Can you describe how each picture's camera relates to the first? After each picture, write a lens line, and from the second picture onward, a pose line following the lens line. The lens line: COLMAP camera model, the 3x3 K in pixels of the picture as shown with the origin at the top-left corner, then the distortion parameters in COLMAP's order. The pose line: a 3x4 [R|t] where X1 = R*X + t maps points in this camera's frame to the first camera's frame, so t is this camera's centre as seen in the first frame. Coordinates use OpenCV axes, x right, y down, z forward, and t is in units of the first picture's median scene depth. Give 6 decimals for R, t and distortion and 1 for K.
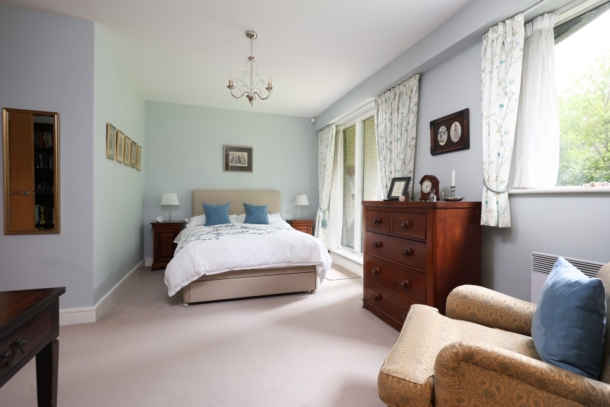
lens RADIAL K [[294.8, 0, 304.9], [0, 294.8, 200.1], [0, 0, 1]] dist [0.001965, 0.000298]
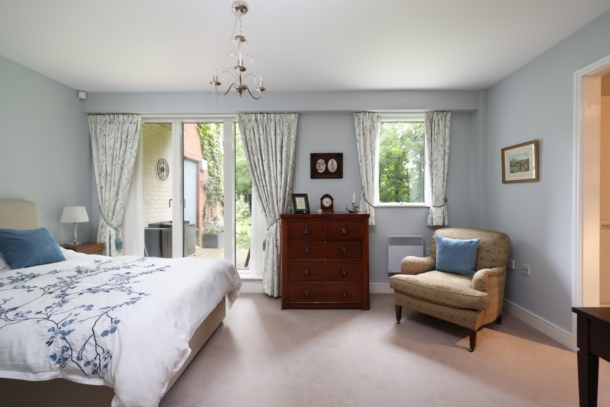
lens RADIAL K [[282.8, 0, 305.7], [0, 282.8, 201.6], [0, 0, 1]] dist [-0.002061, -0.000180]
pose [[0.318786, -0.013899, 0.947725, -0.834701], [0.009130, 0.999891, 0.011593, -0.059819], [-0.947783, 0.004957, 0.318878, 0.615604]]
